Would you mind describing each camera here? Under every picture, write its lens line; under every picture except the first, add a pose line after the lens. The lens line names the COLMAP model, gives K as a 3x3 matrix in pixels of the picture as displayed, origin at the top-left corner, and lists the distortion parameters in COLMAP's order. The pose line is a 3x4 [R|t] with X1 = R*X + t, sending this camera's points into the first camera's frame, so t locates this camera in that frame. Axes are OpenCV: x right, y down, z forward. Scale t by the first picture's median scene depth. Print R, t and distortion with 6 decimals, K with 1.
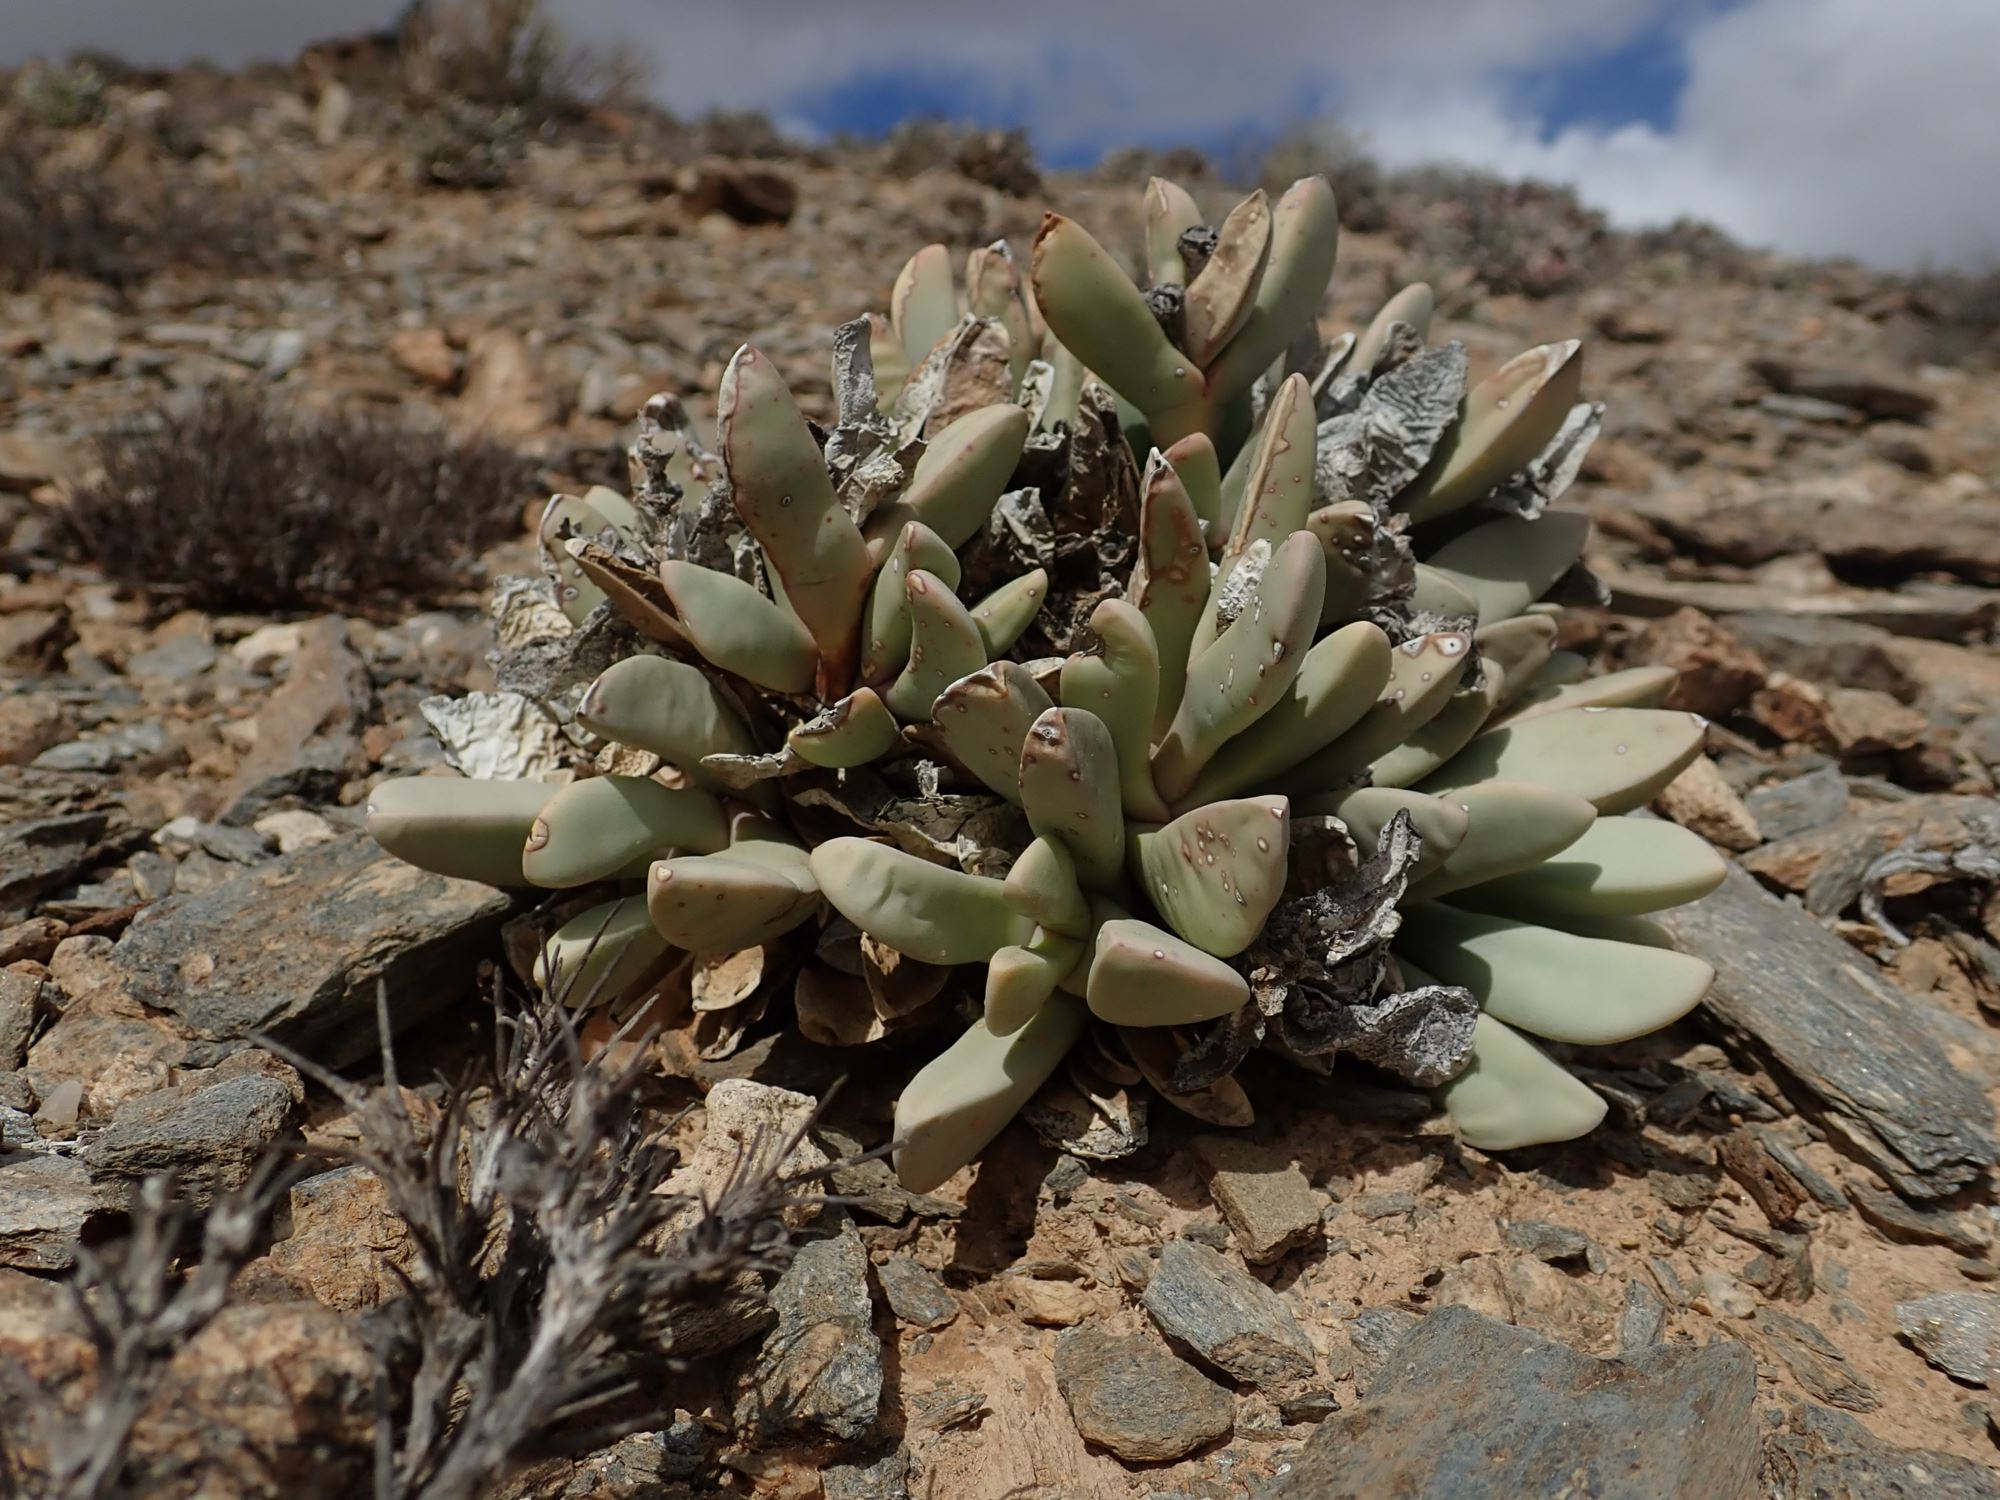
lens RADIAL K [[1742.6, 0, 995.2], [0, 1742.6, 739.1], [0, 0, 1]] dist [0.000654, -0.000998]
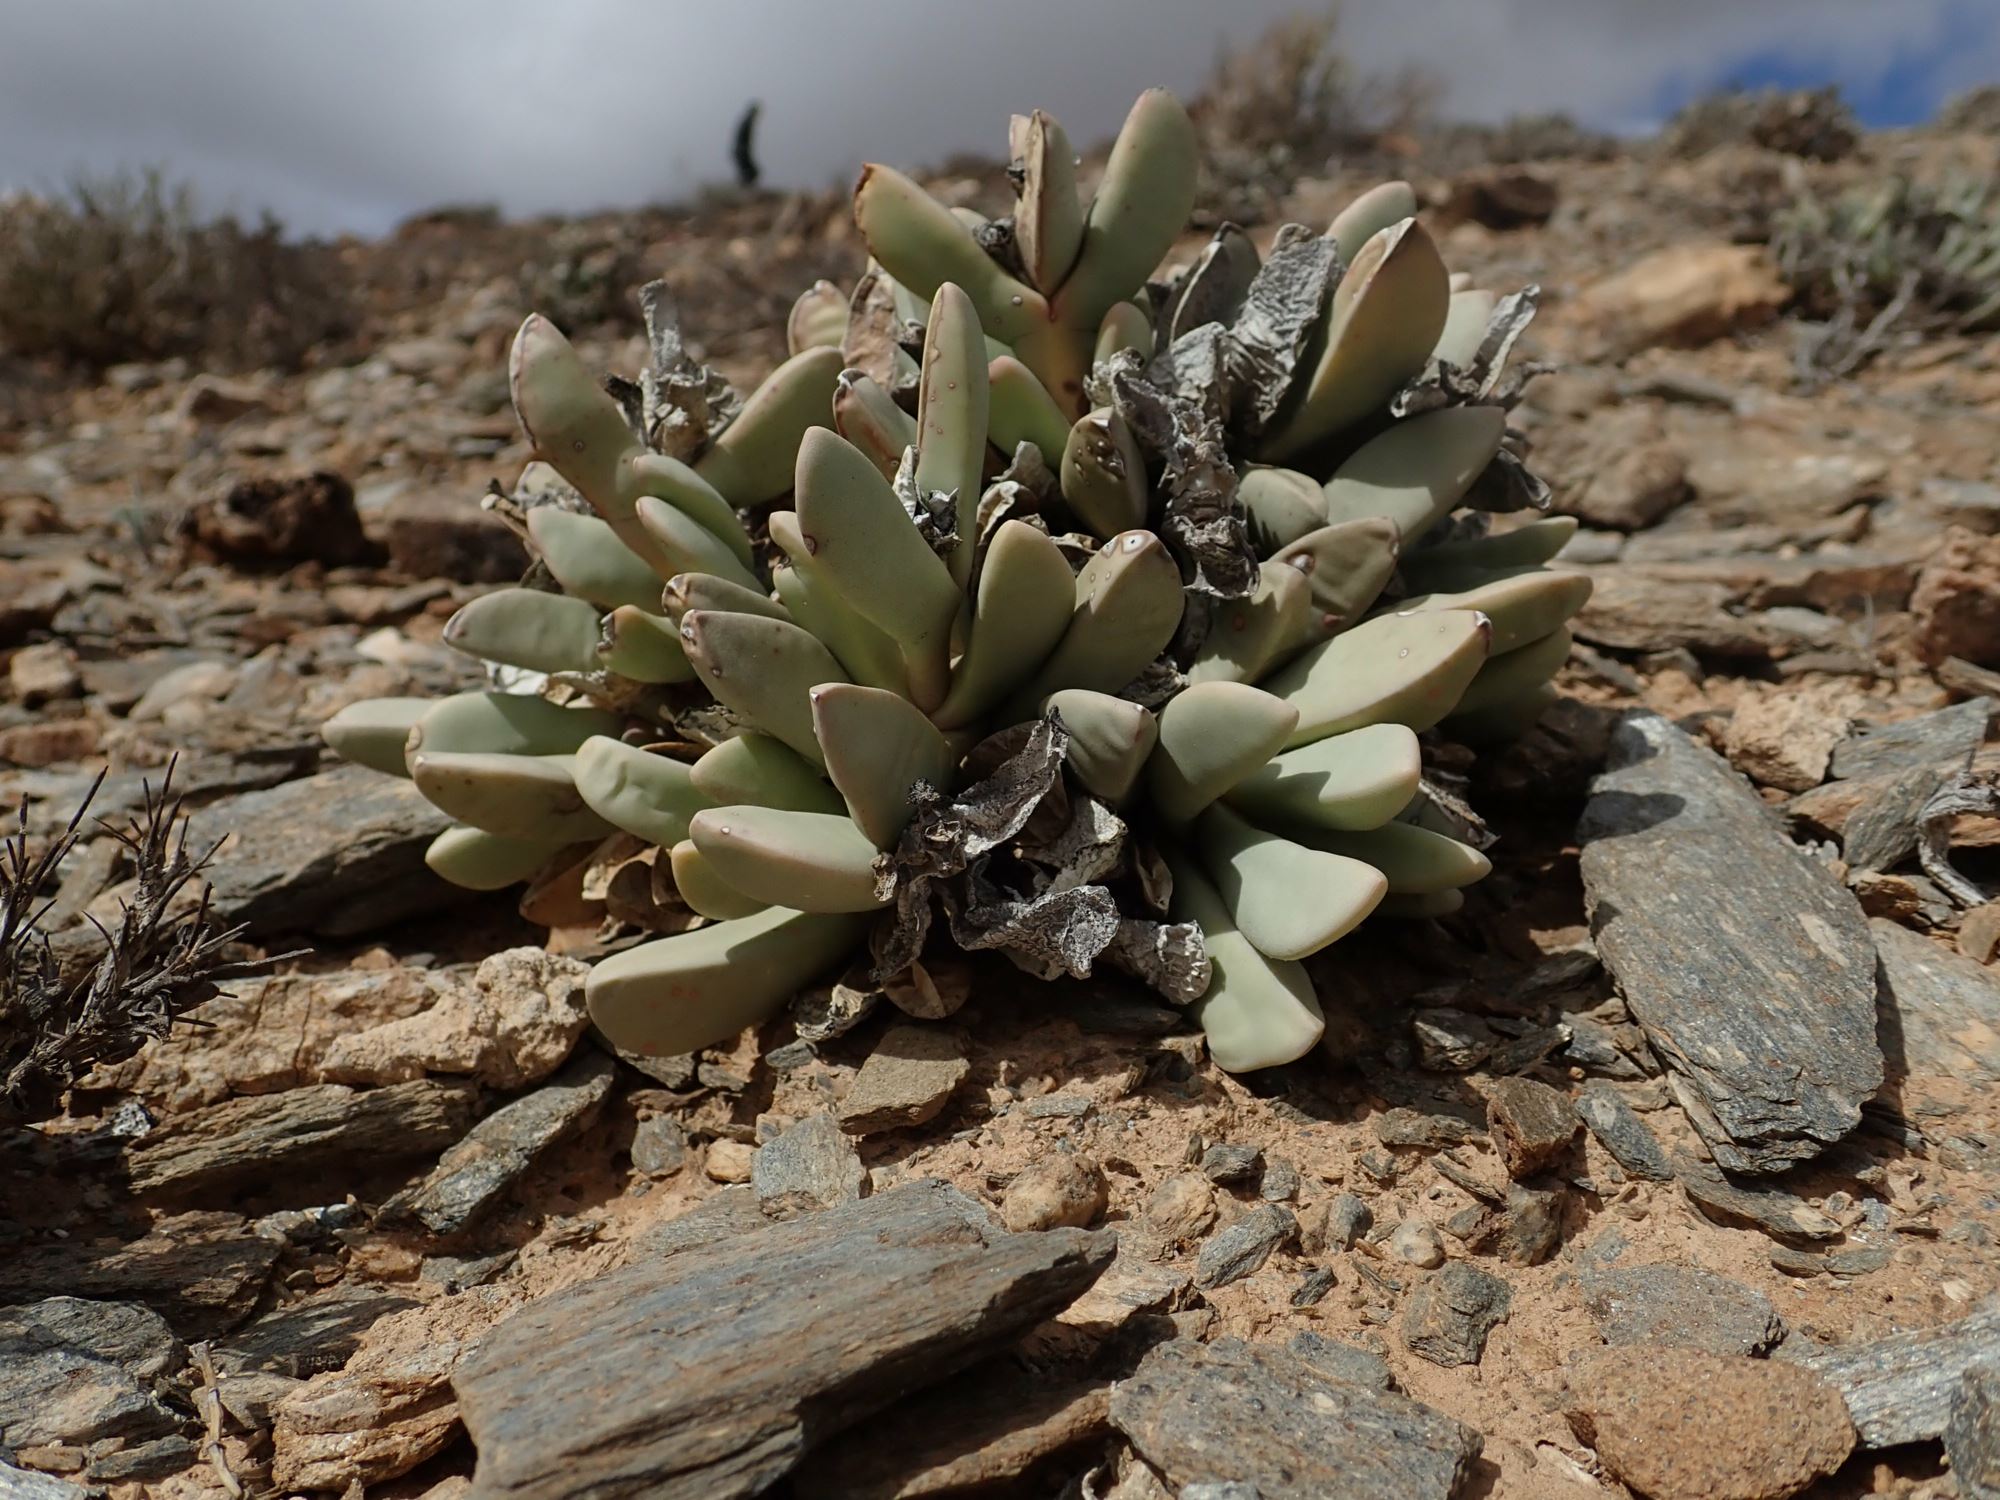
lens RADIAL K [[1742.6, 0, 995.2], [0, 1742.6, 739.1], [0, 0, 1]] dist [0.000654, -0.000998]
pose [[0.901765, -0.003798, -0.432211, 0.569778], [-0.002126, 0.999910, -0.013223, 0.064824], [0.432222, 0.012843, 0.901676, 0.078334]]
